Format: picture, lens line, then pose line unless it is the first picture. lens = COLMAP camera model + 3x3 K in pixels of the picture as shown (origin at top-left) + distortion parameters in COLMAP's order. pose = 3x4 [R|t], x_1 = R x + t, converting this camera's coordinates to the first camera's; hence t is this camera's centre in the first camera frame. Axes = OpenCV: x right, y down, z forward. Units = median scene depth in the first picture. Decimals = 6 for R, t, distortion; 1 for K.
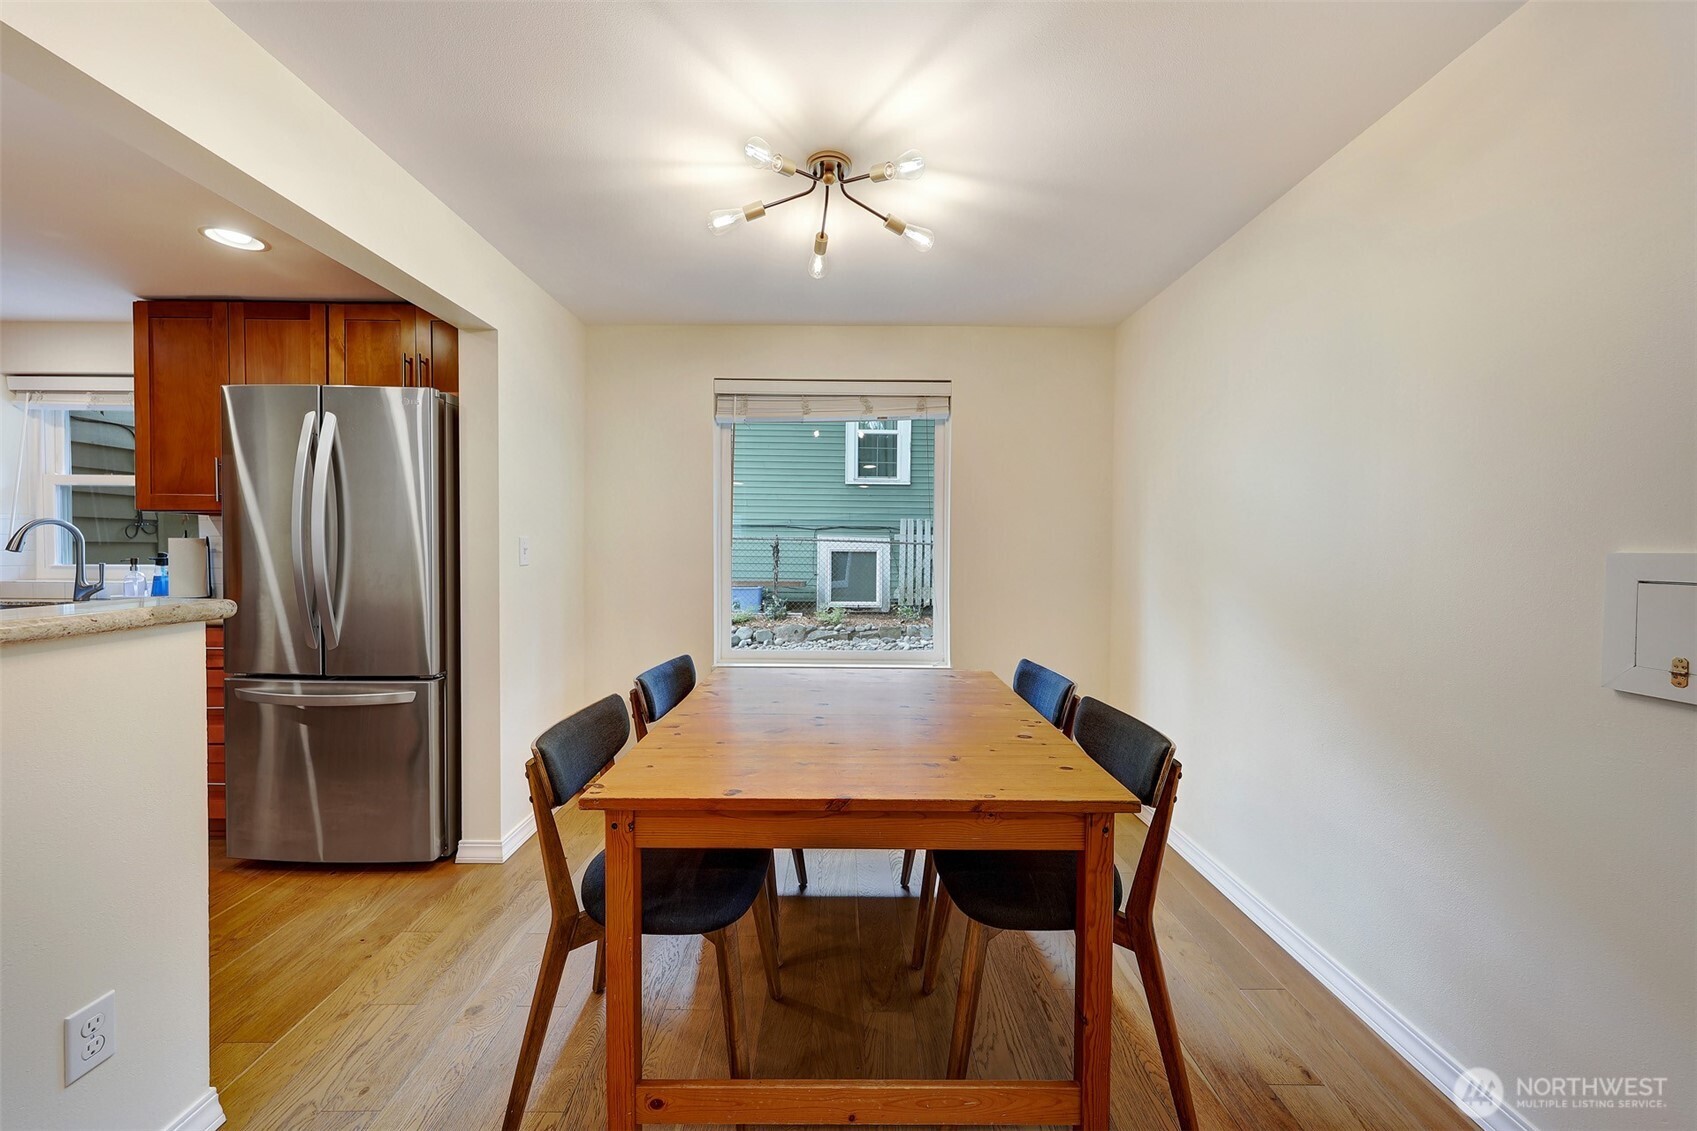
lens RADIAL K [[640.8, 0, 844.7], [0, 640.8, 560.5], [0, 0, 1]] dist [0.013343, -0.000024]
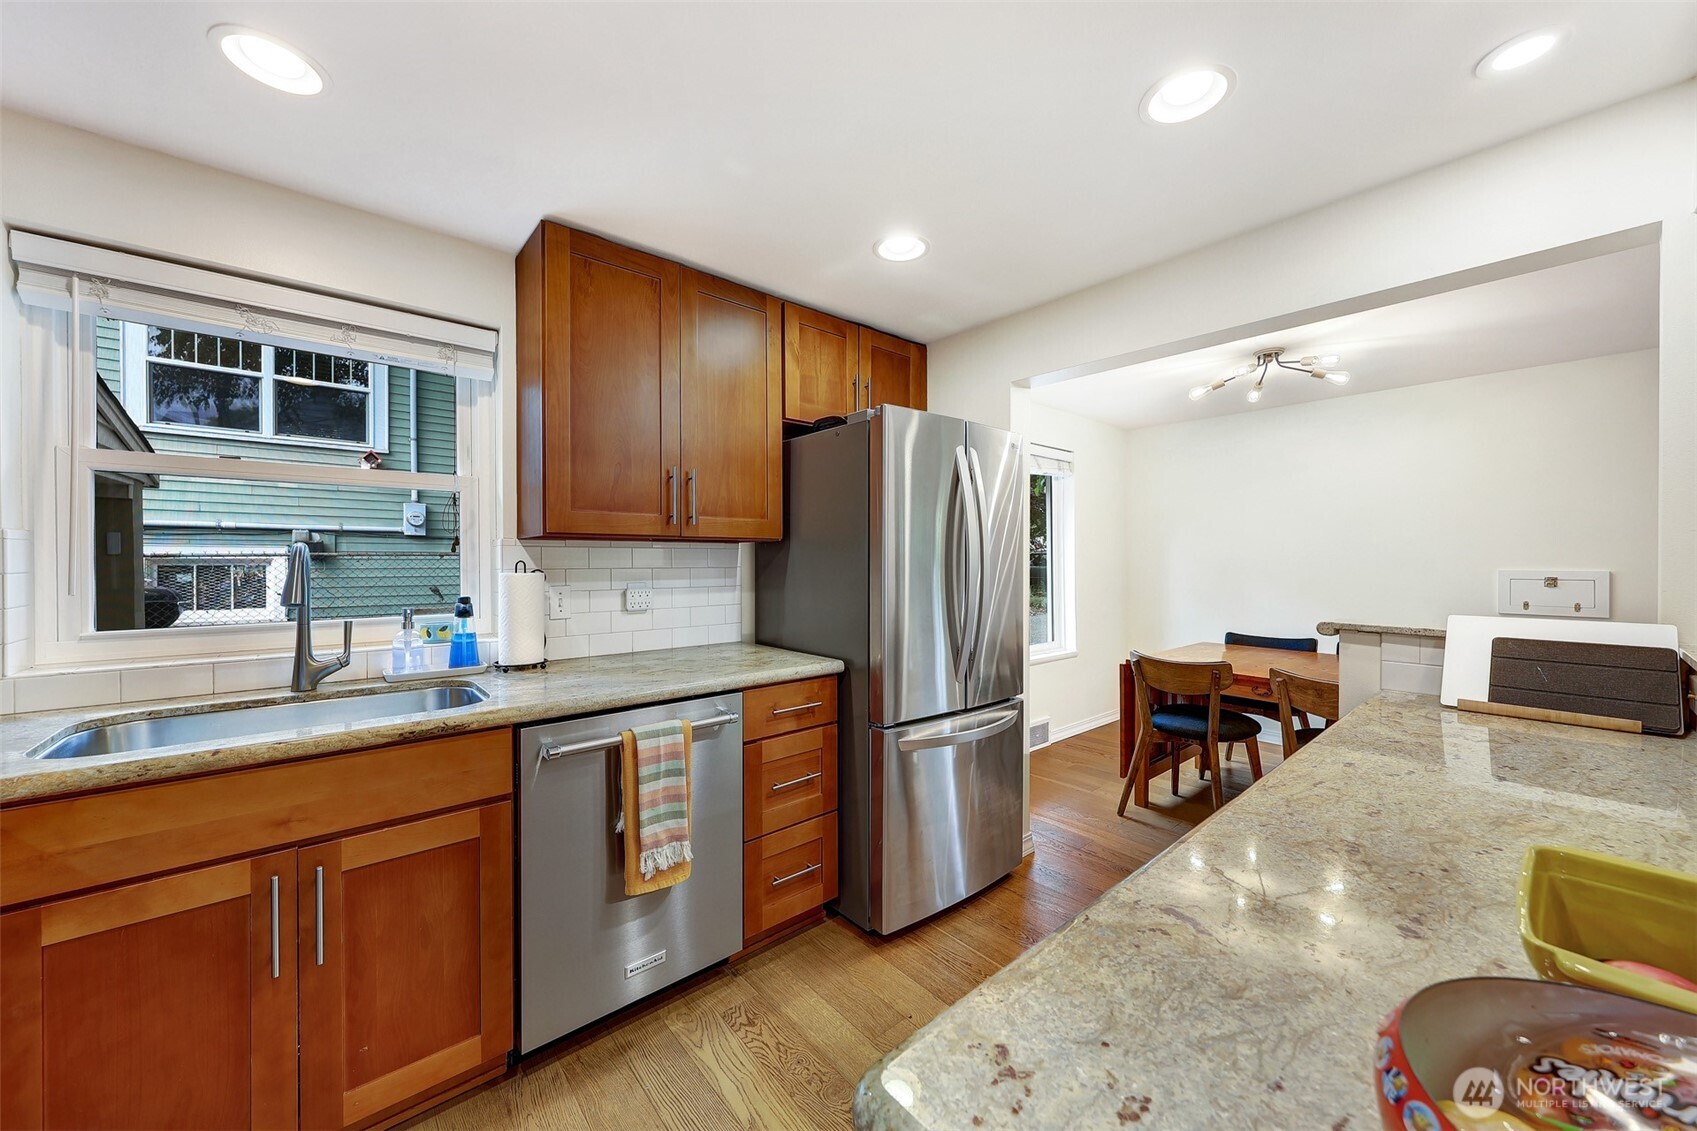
lens RADIAL K [[613.5, 0, 841.1], [0, 613.5, 560.4], [0, 0, 1]] dist [0.002409, 0.000306]
pose [[0.759560, -0.008735, 0.650378, -1.161543], [0.019830, 0.999756, -0.009732, -0.034418], [-0.650134, 0.020289, 0.759548, 0.301192]]
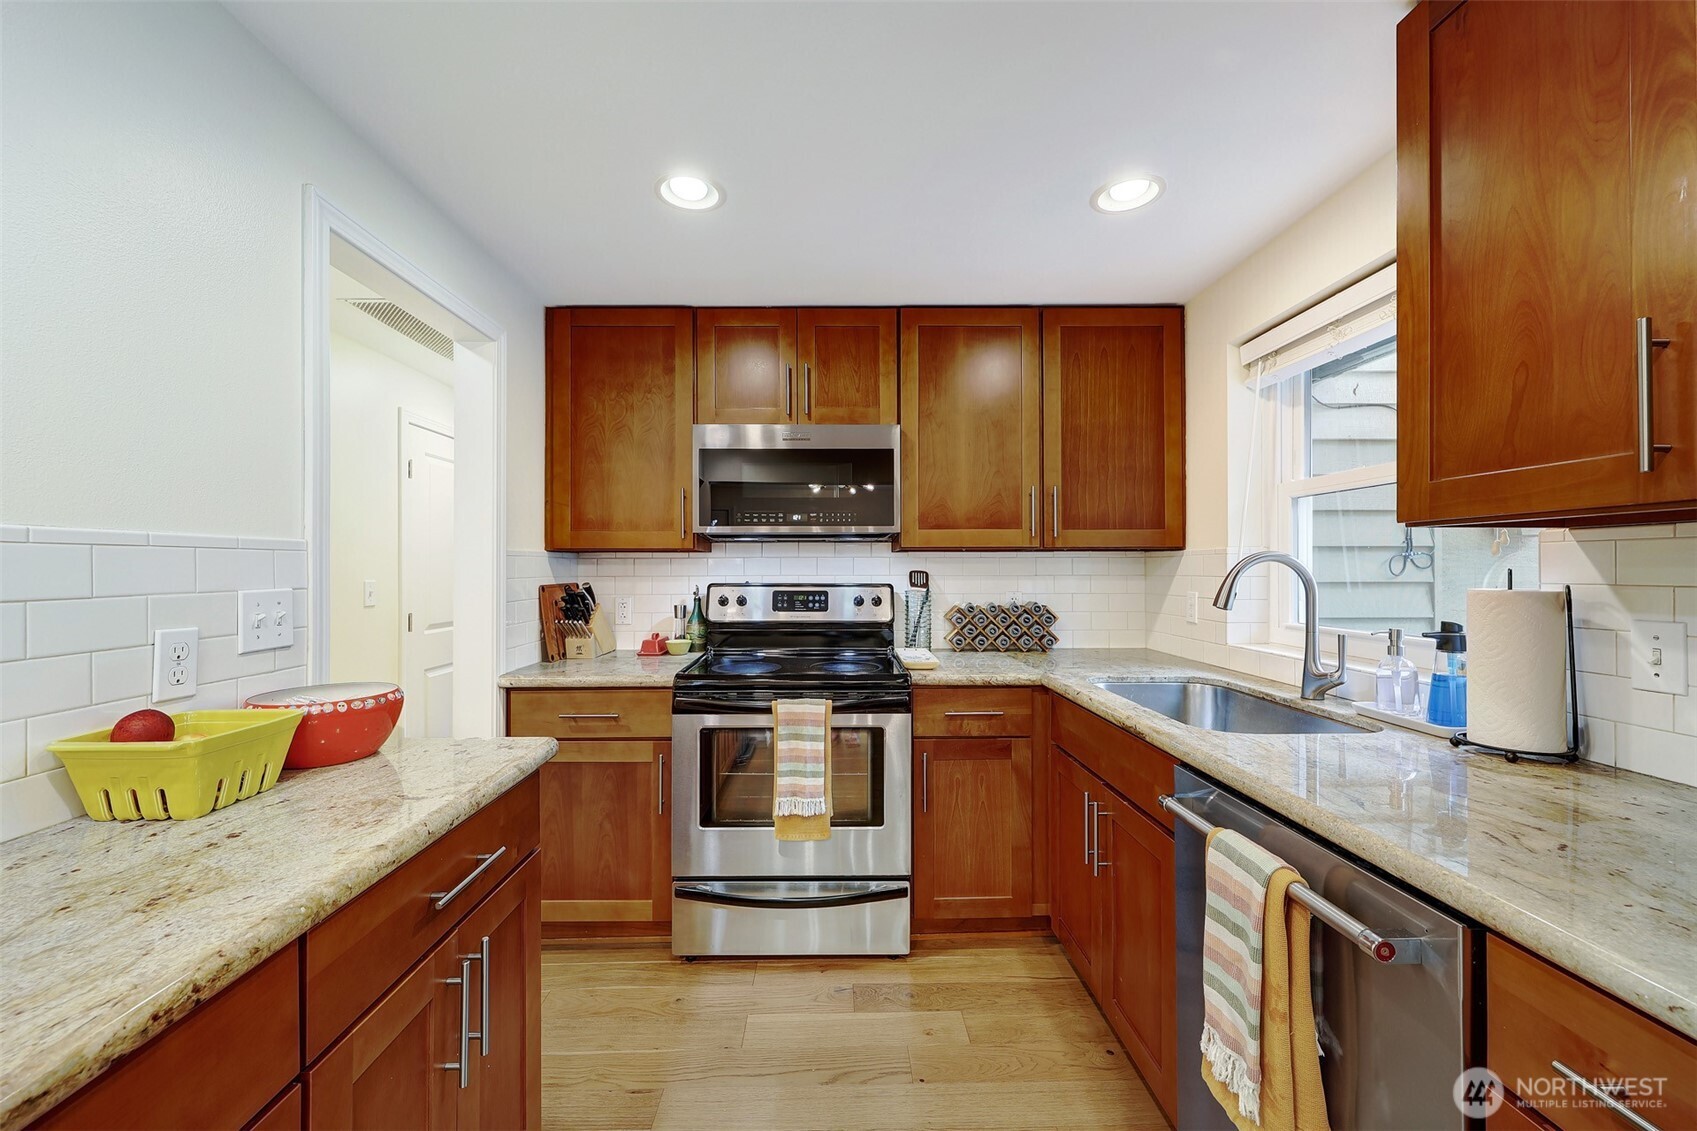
lens RADIAL K [[648.0, 0, 842.3], [0, 648.0, 568.2], [0, 0, 1]] dist [0.000483, -0.000037]
pose [[0.025817, -0.008051, -0.999634, -0.628788], [-0.015831, 0.999839, -0.008462, -0.037050], [0.999541, 0.016044, 0.025685, 0.583615]]
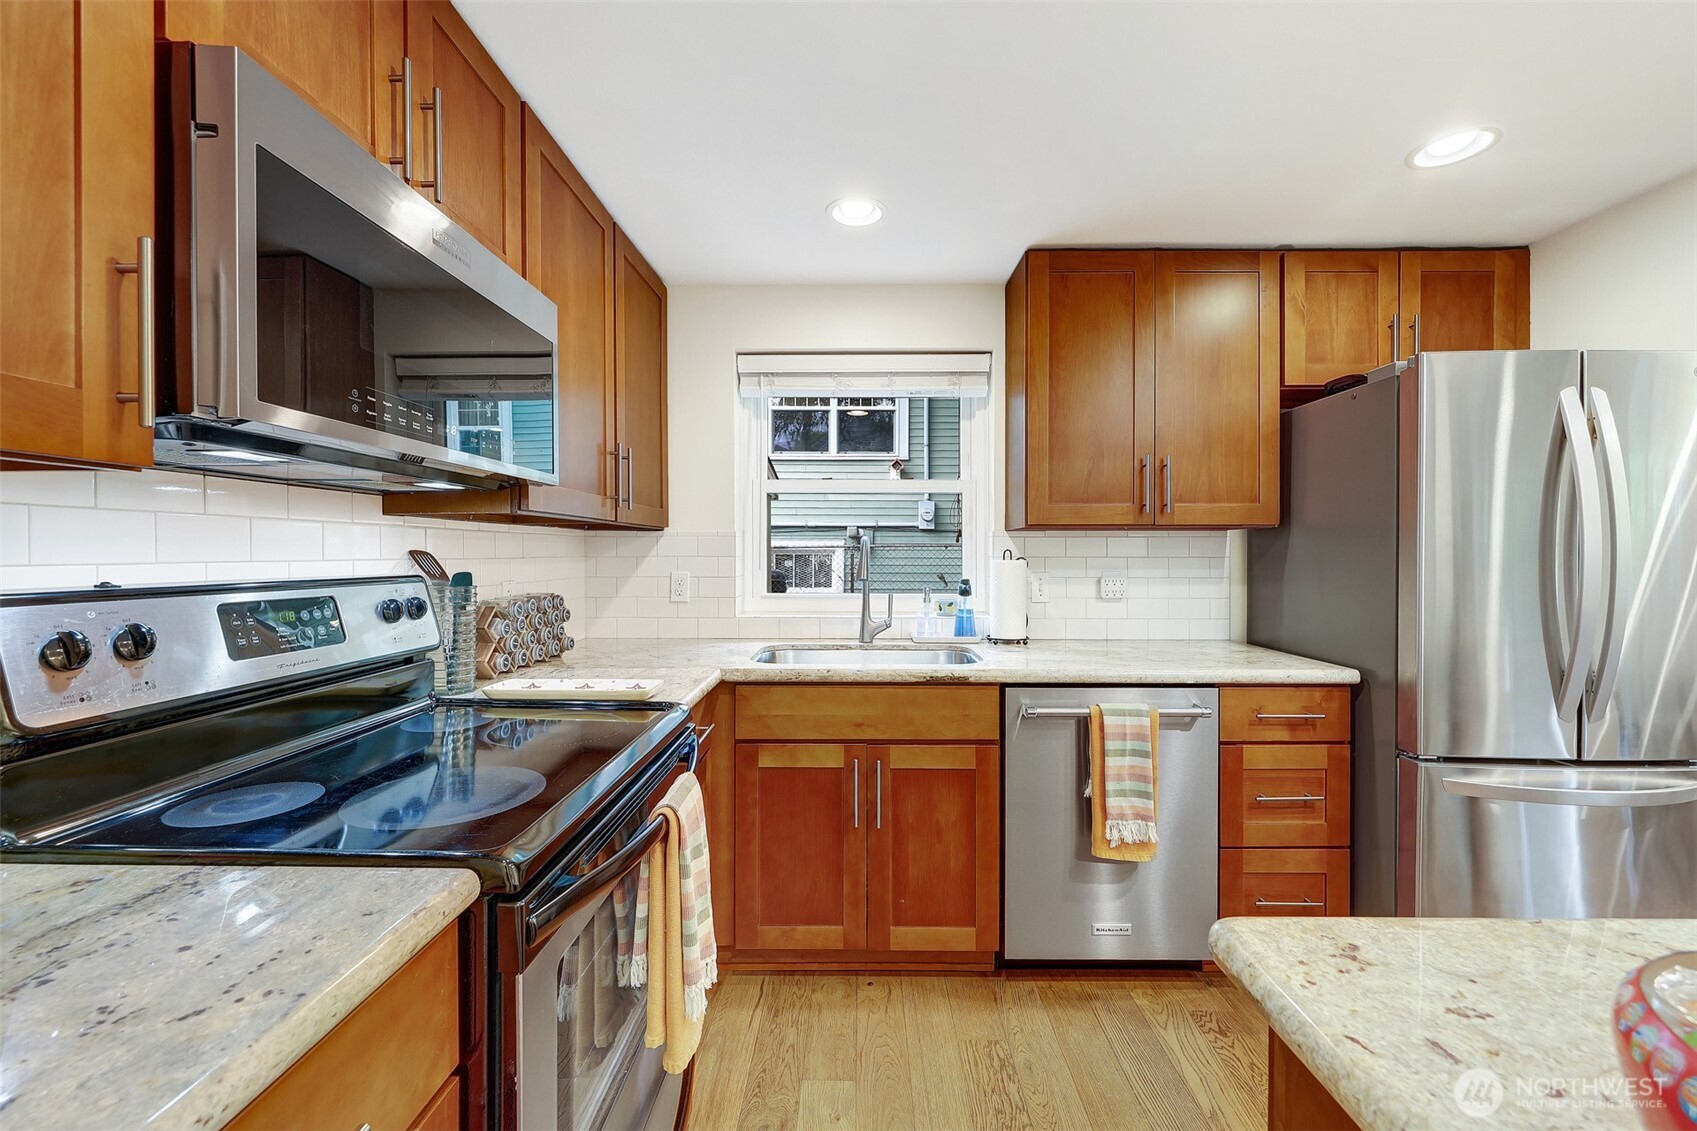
lens RADIAL K [[651.0, 0, 850.7], [0, 651.0, 559.1], [0, 0, 1]] dist [-0.014871, -0.000187]
pose [[0.999869, -0.006819, -0.014652, -1.176509], [0.006706, 0.999947, -0.007758, -0.030498], [0.014705, 0.007659, 0.999863, 0.218985]]
